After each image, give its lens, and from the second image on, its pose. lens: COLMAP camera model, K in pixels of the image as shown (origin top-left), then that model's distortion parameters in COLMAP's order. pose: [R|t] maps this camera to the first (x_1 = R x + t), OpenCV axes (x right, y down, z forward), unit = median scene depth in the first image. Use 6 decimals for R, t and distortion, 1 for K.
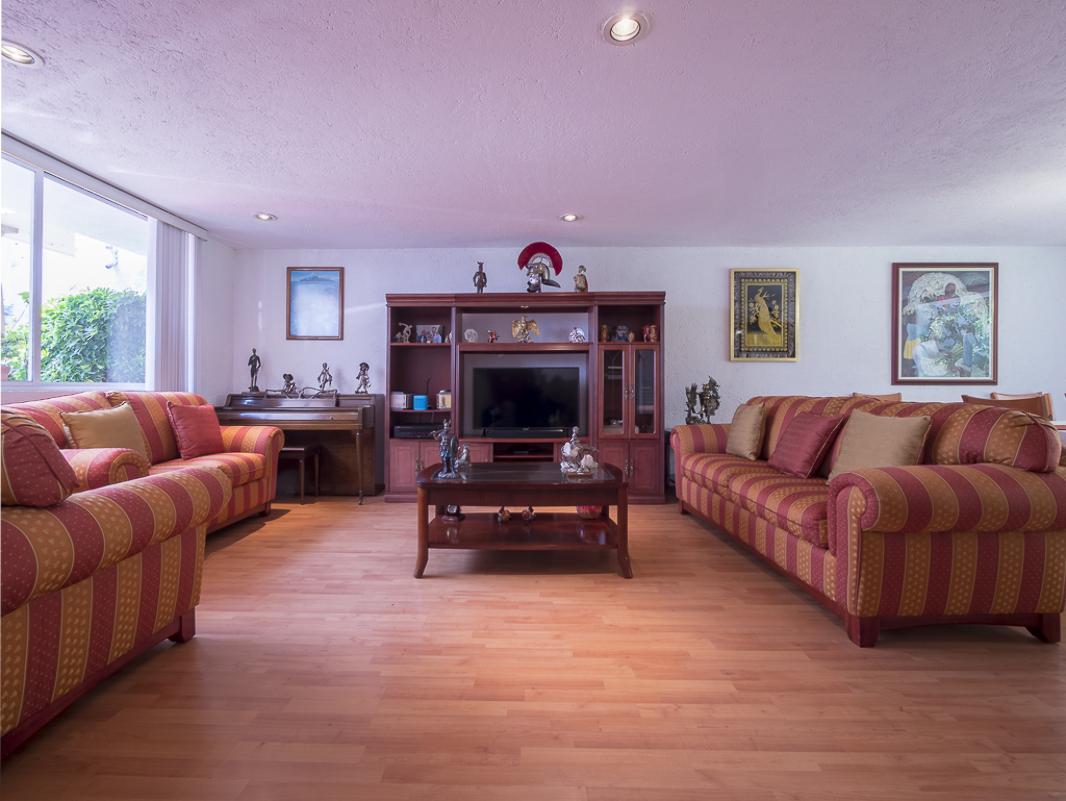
lens RADIAL K [[474.0, 0, 526.6], [0, 474.0, 385.6], [0, 0, 1]] dist [-0.012889, 0.001557]
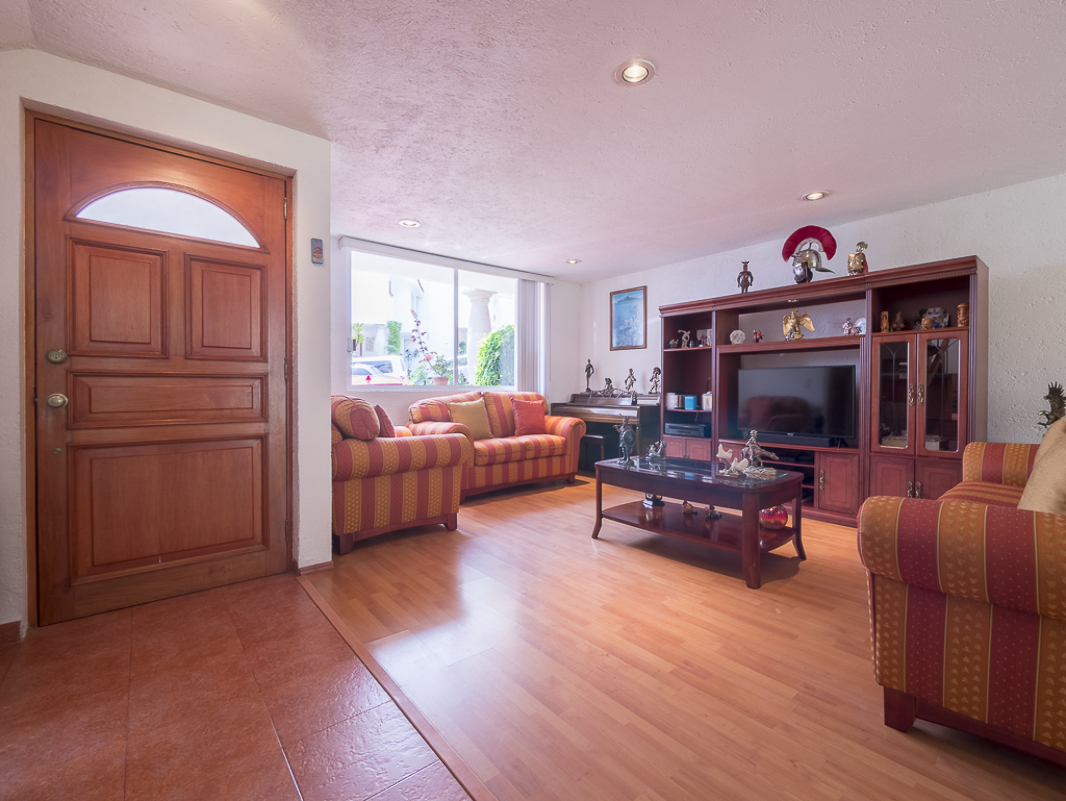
lens RADIAL K [[474.0, 0, 533.8], [0, 474.0, 394.5], [0, 0, 1]] dist [-0.012889, 0.001557]
pose [[0.658654, 0.009850, -0.752382, 0.409530], [0.002763, 0.999876, 0.015509, -0.001444], [0.752441, -0.012293, 0.658545, 0.025980]]
